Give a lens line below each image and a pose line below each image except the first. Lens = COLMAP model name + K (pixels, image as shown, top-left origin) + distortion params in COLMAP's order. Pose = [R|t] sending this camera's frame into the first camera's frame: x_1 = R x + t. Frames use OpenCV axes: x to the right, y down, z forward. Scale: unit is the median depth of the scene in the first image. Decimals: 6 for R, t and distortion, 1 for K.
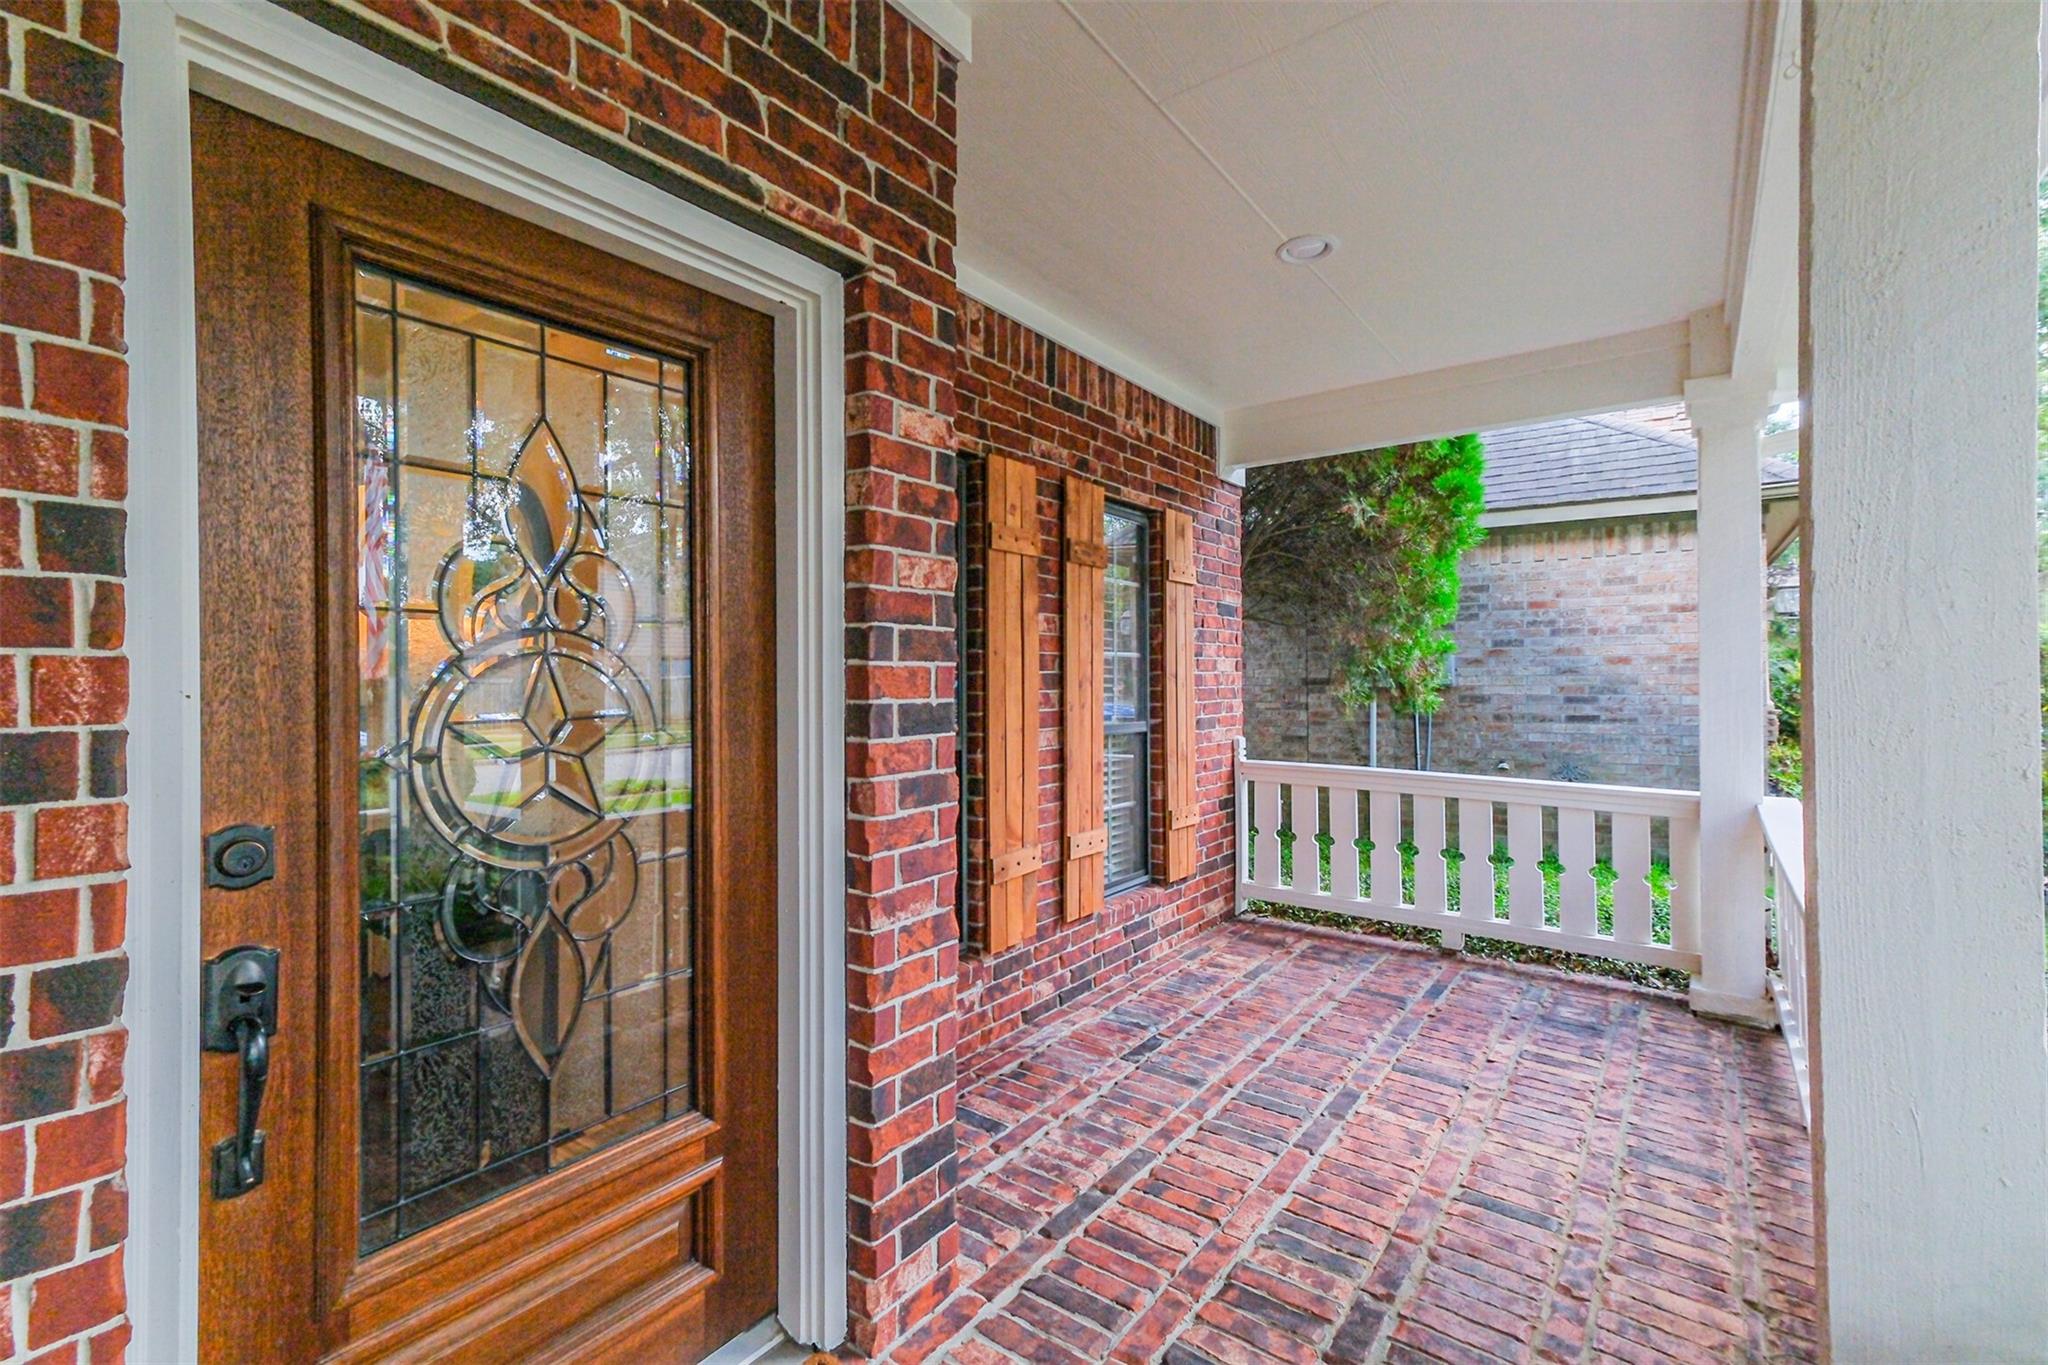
lens RADIAL K [[912.3, 0, 1023.6], [0, 912.3, 677.8], [0, 0, 1]] dist [0.014512, -0.000128]
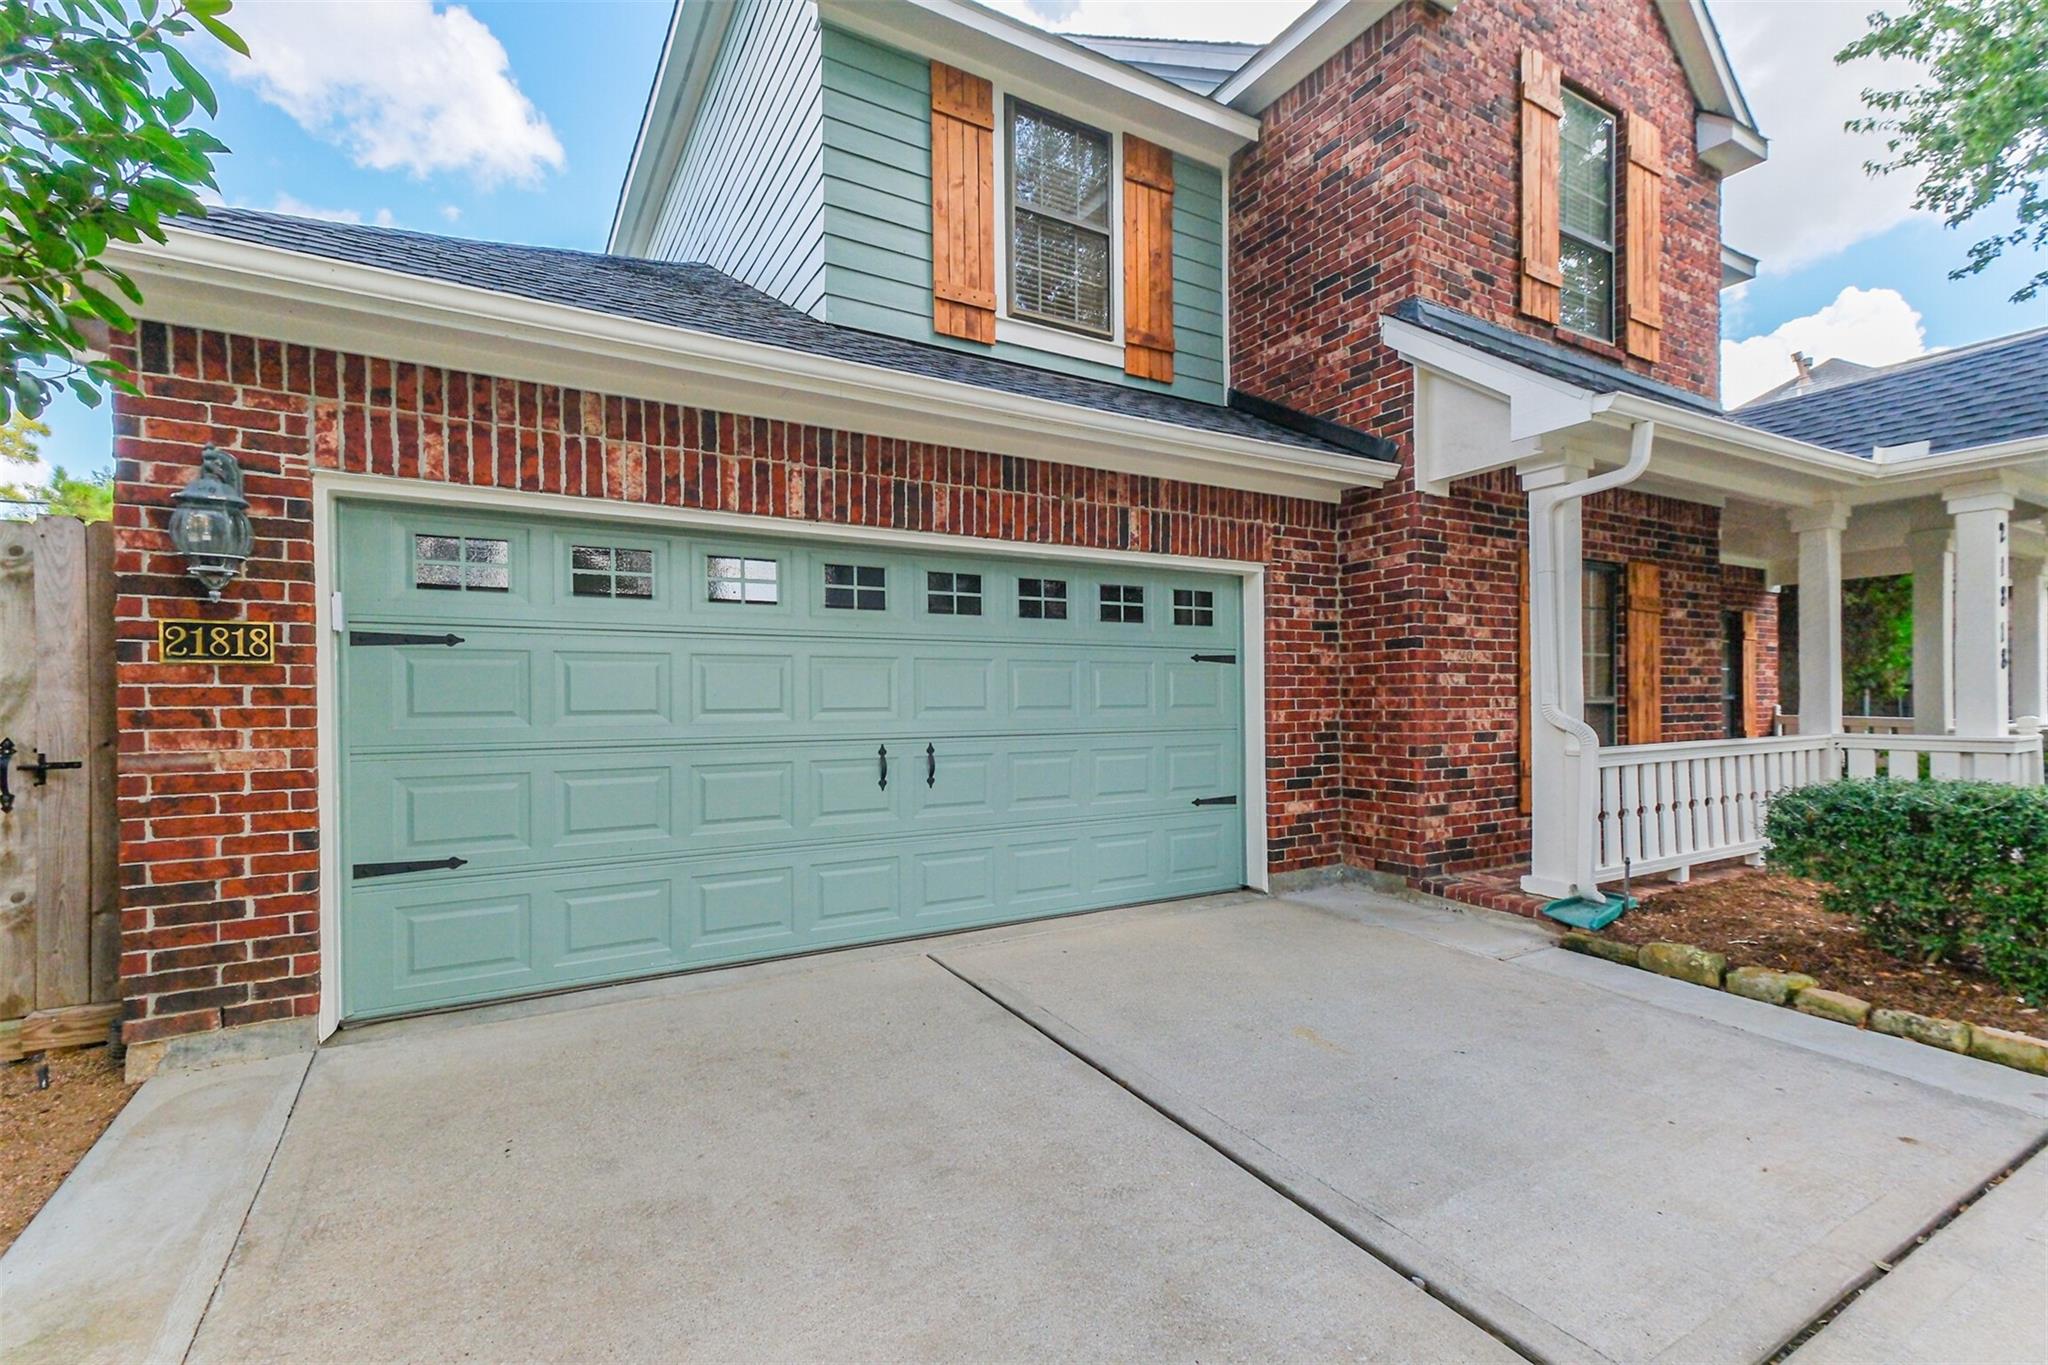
lens RADIAL K [[912.3, 0, 1004.4], [0, 912.3, 703.0], [0, 0, 1]] dist [0.014512, -0.000128]
pose [[0.915370, -0.004538, -0.402588, -0.833915], [0.006199, 0.999977, 0.002823, 0.059521], [0.402566, -0.005080, 0.915377, -2.597355]]
